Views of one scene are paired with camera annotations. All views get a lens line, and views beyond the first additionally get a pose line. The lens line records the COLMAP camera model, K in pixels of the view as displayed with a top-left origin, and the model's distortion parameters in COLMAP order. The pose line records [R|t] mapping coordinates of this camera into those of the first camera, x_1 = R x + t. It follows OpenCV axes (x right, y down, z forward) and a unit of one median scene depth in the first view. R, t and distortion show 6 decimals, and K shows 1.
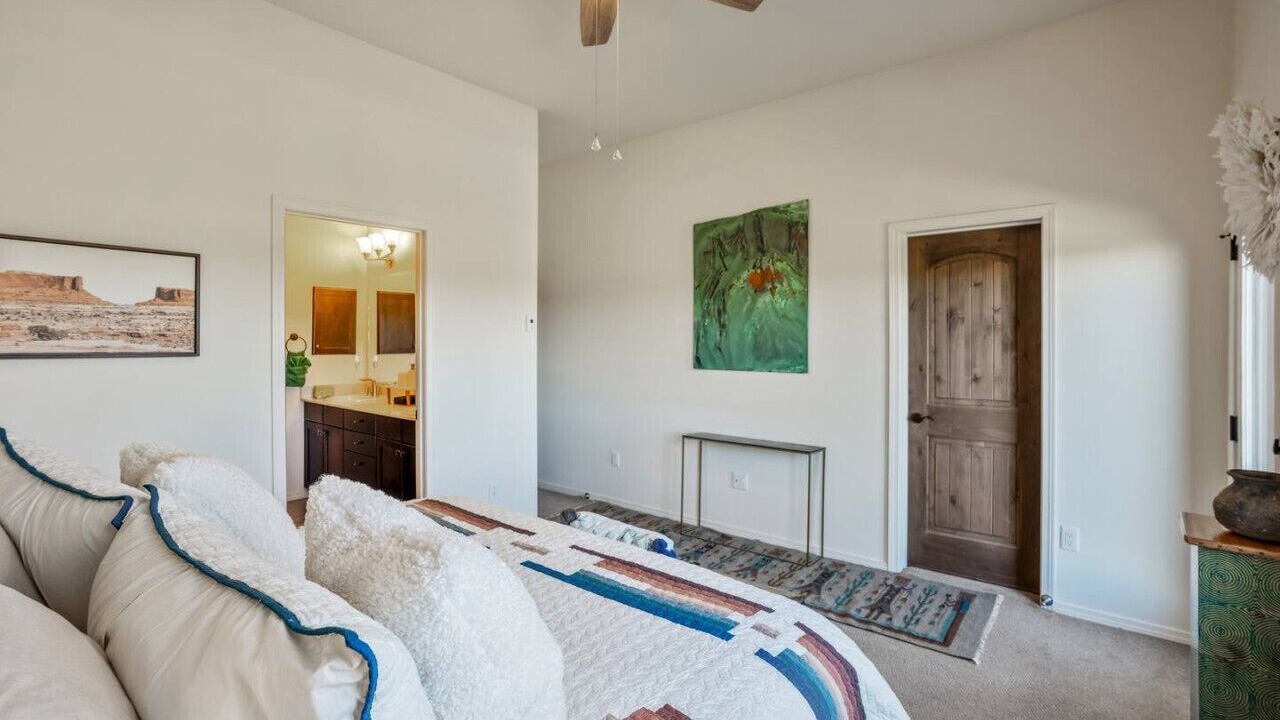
lens RADIAL K [[554.1, 0, 664.3], [0, 554.1, 349.4], [0, 0, 1]] dist [-0.040864, 0.000267]
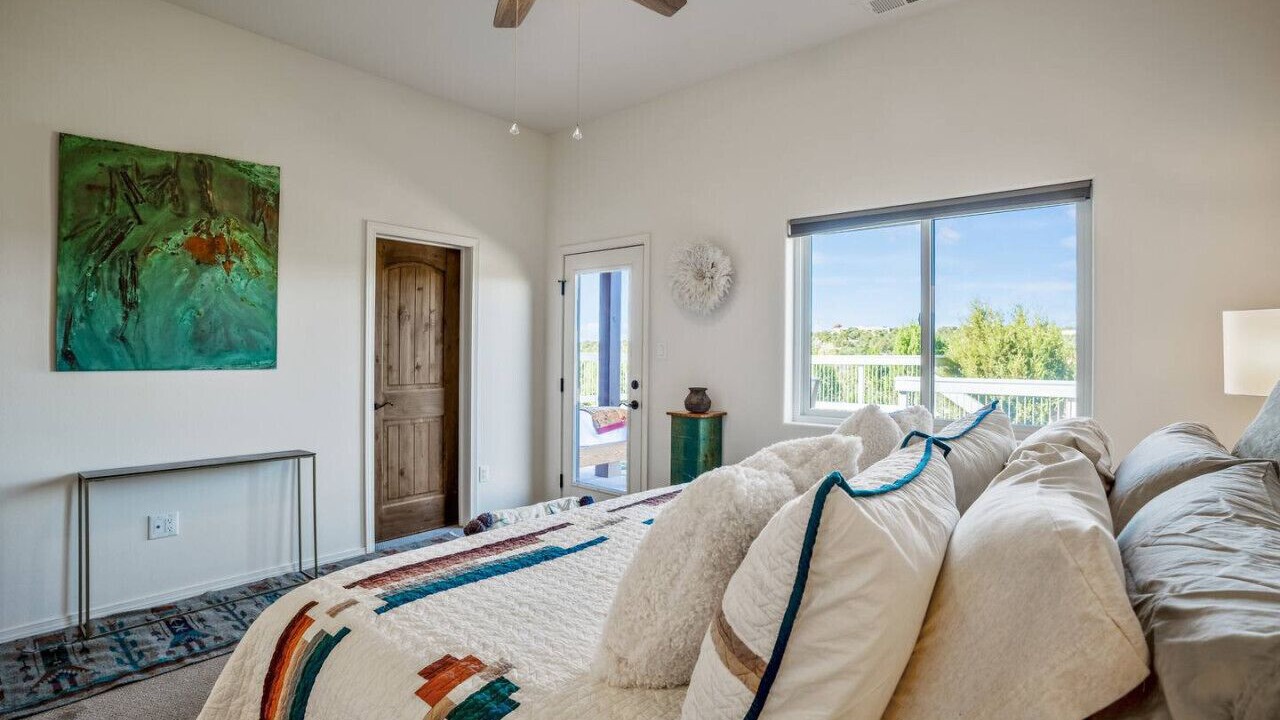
lens RADIAL K [[554.1, 0, 664.3], [0, 554.1, 349.4], [0, 0, 1]] dist [-0.040864, 0.000267]
pose [[0.056480, -0.004092, 0.998395, -0.550189], [-0.003641, 0.999984, 0.004304, 0.007162], [-0.998397, -0.003878, 0.056464, 0.348244]]
